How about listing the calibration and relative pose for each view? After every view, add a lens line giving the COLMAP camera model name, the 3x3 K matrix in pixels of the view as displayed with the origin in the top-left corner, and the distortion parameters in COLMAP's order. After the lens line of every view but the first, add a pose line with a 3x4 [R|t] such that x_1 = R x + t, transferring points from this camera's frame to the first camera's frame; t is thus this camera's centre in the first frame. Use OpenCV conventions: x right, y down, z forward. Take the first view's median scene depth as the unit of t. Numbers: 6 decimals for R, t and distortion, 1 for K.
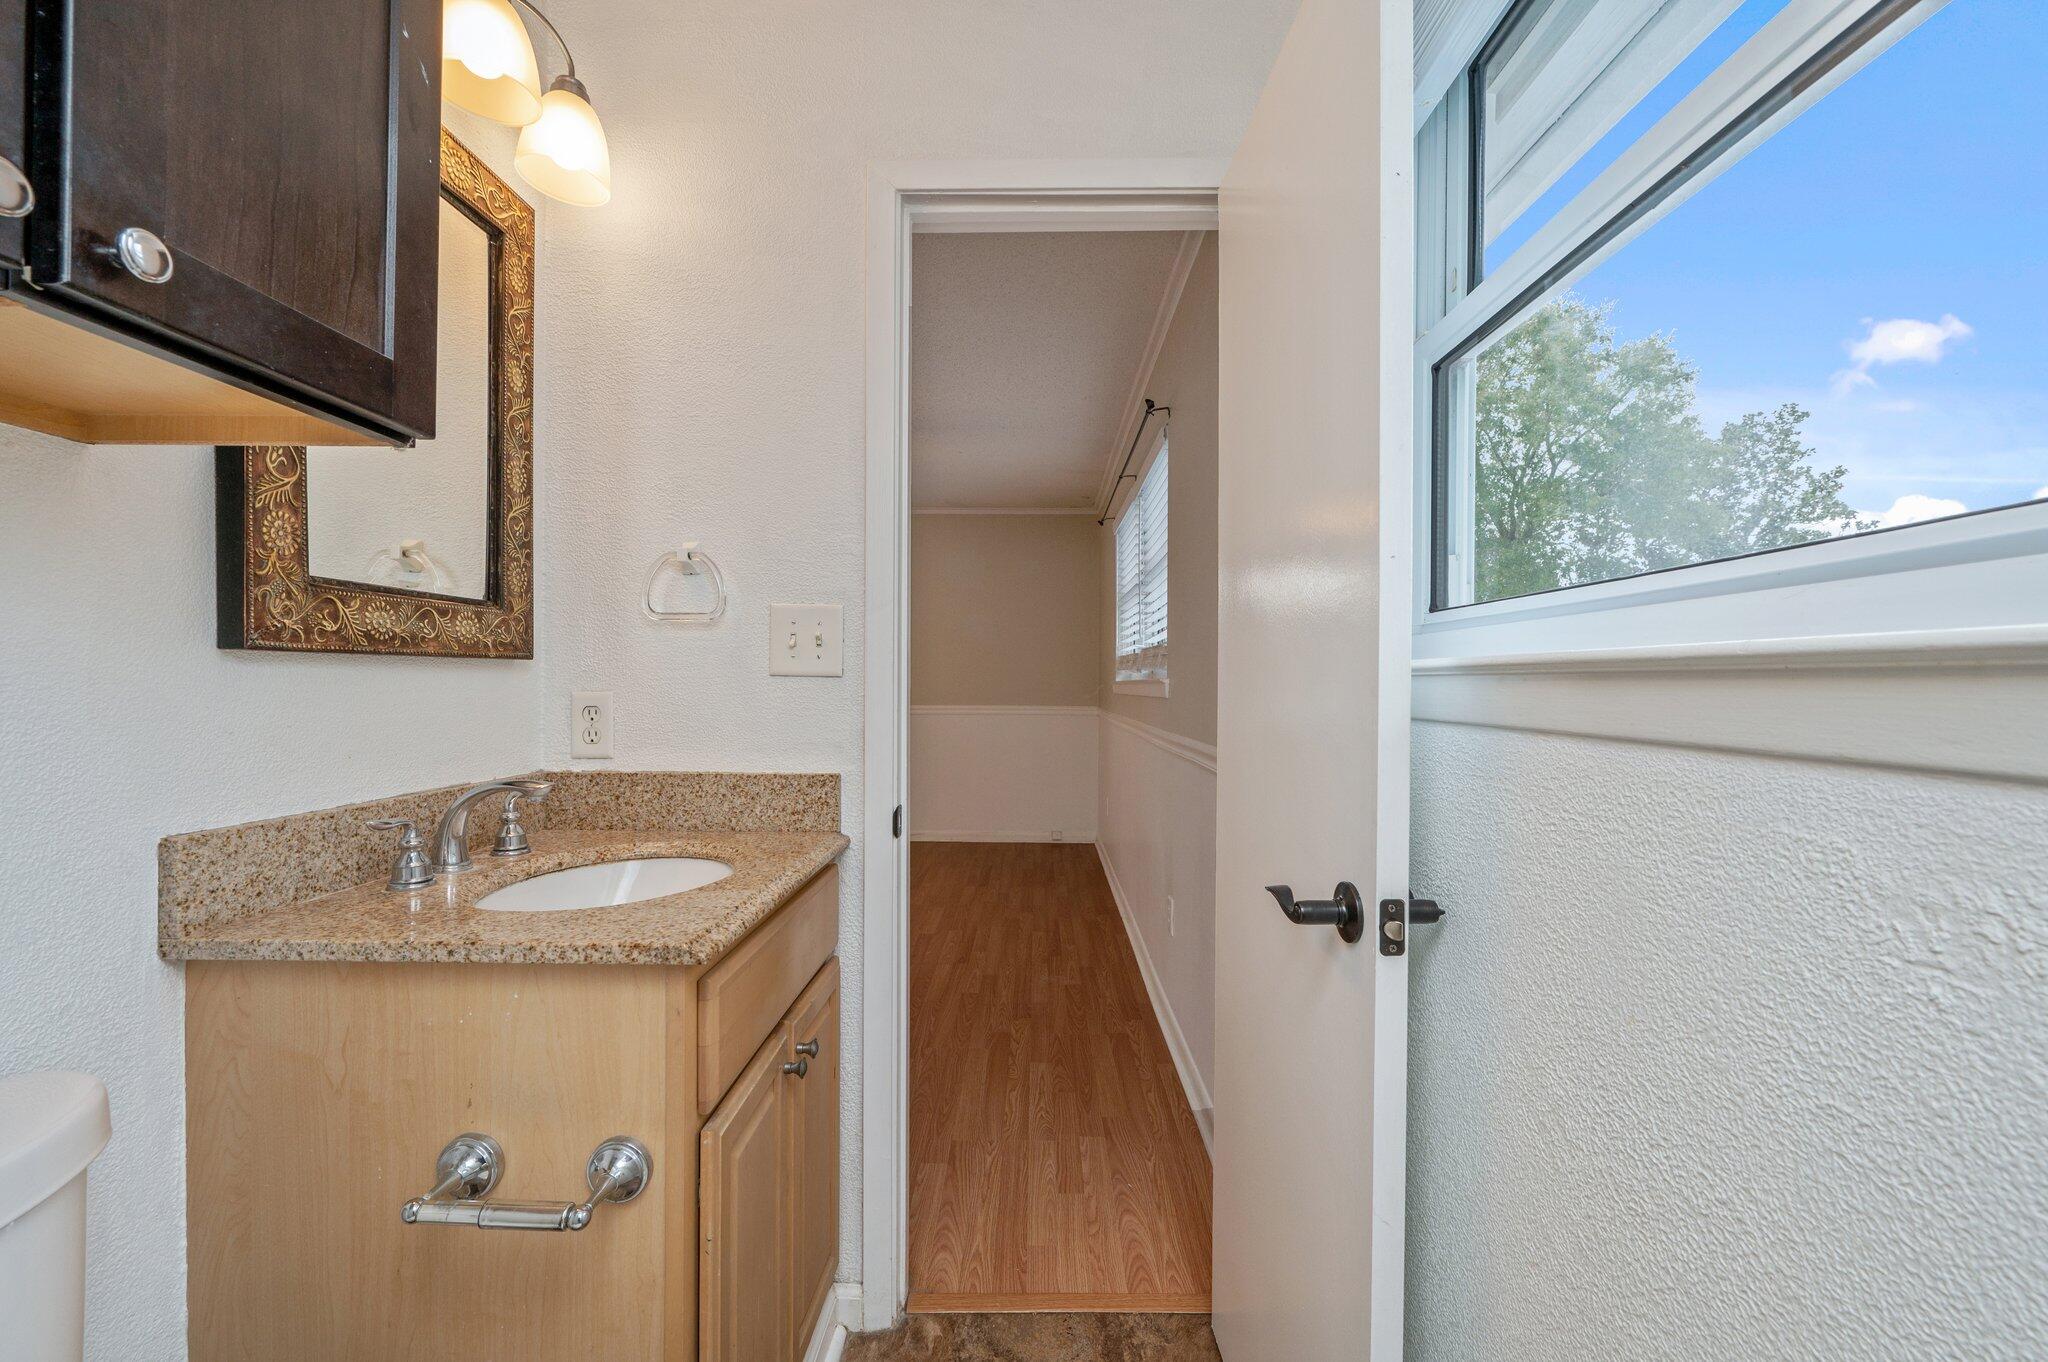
lens RADIAL K [[814.7, 0, 1025.3], [0, 814.7, 681.3], [0, 0, 1]] dist [-0.000004, -0.000585]
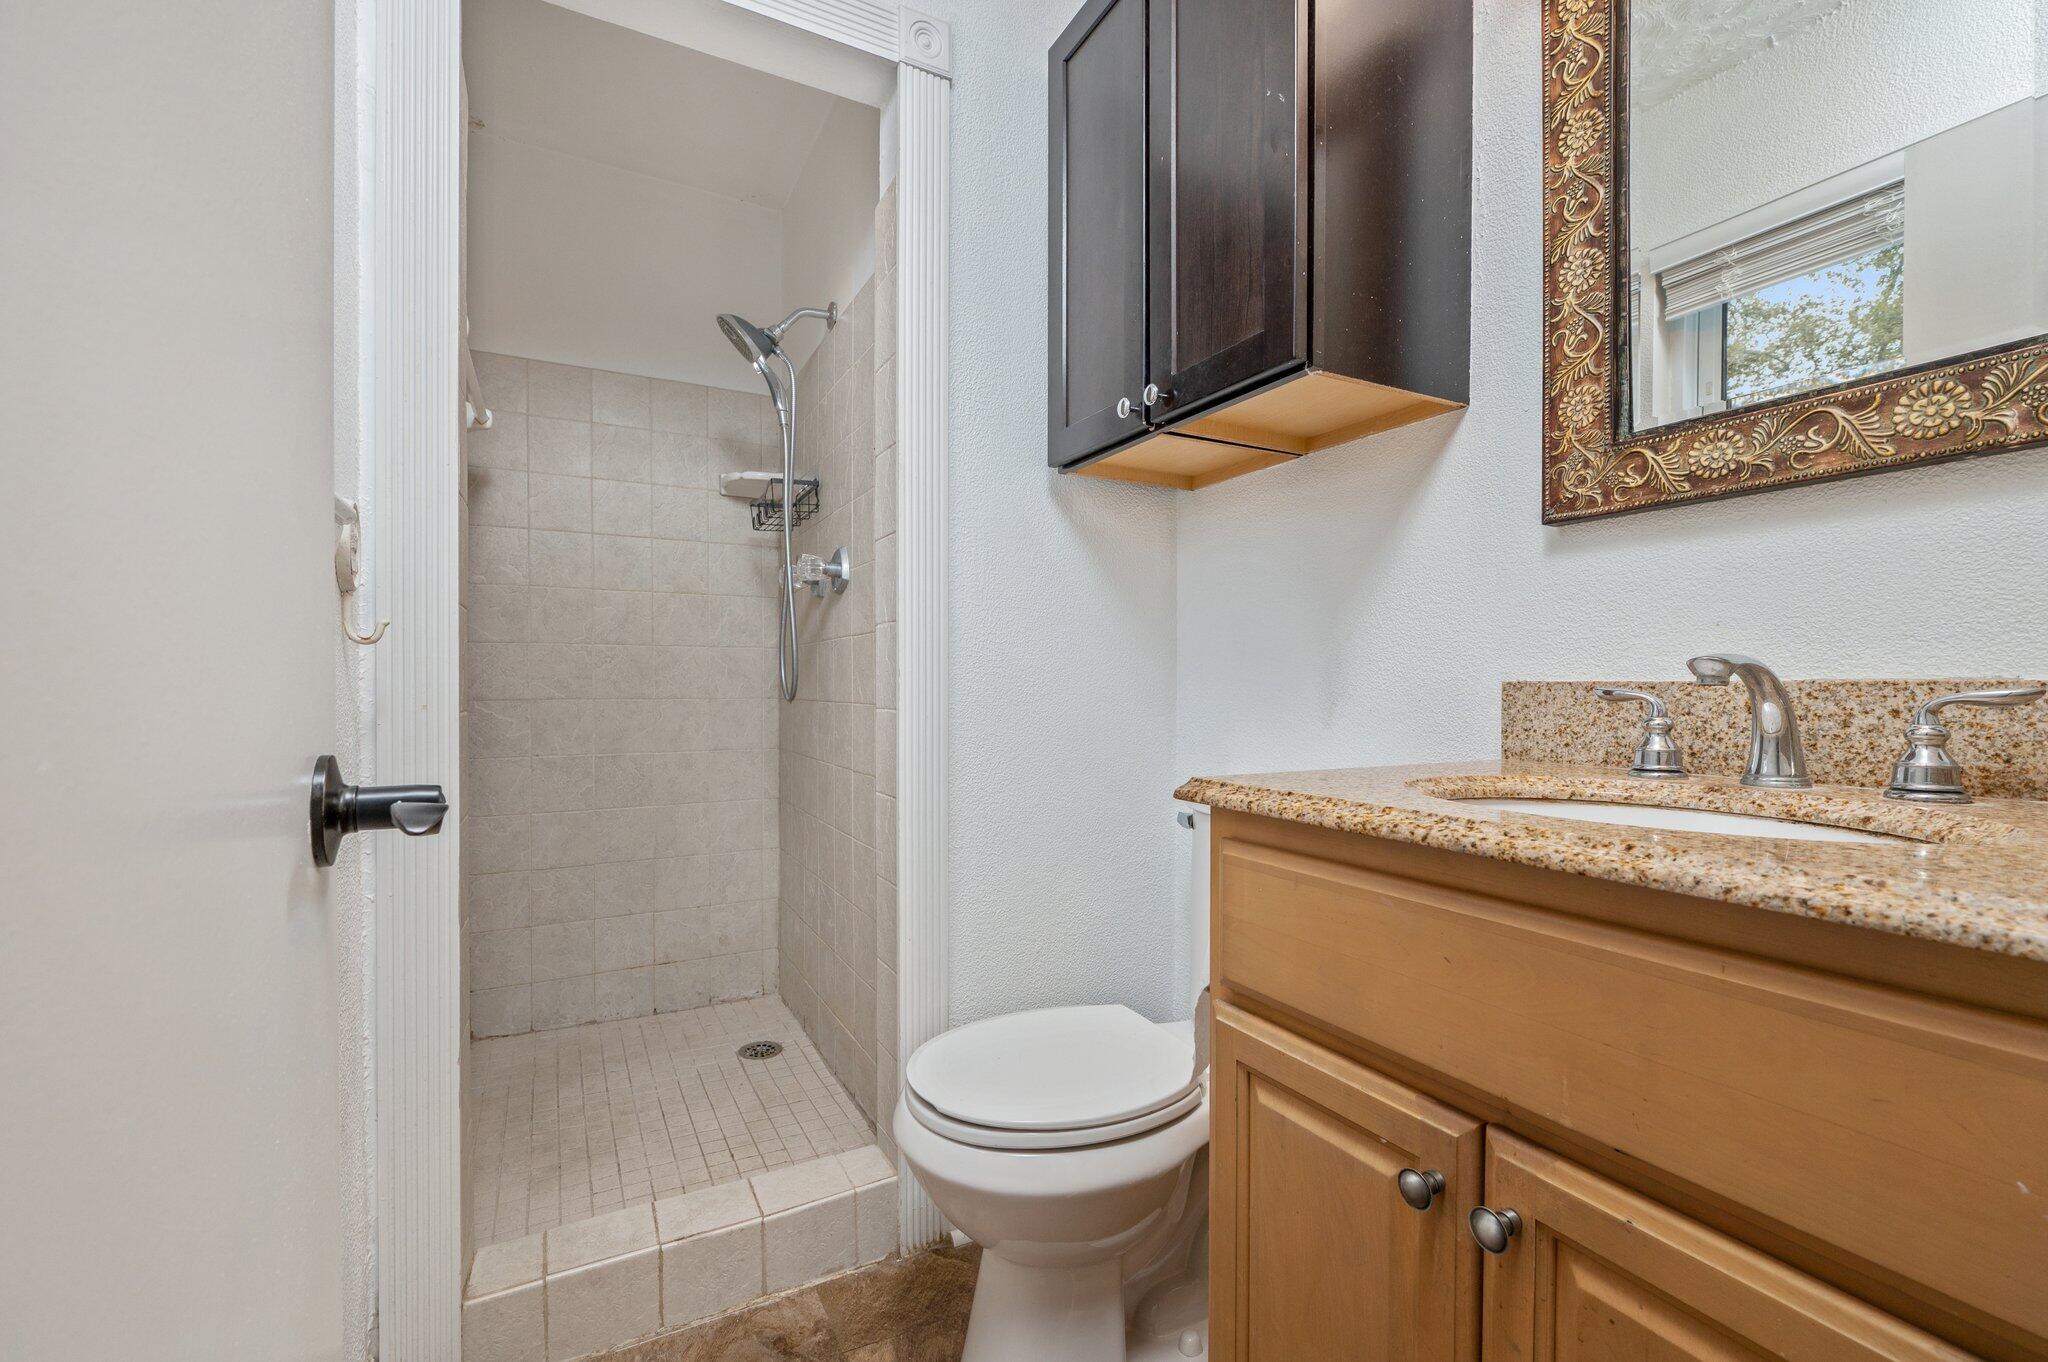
lens RADIAL K [[814.7, 0, 1014.4], [0, 814.7, 690.7], [0, 0, 1]] dist [-0.000004, -0.000585]
pose [[-0.872949, 0.002457, -0.487805, 0.235564], [-0.002414, 0.999953, 0.009357, 0.173162], [0.487805, 0.009346, -0.872902, 1.536622]]
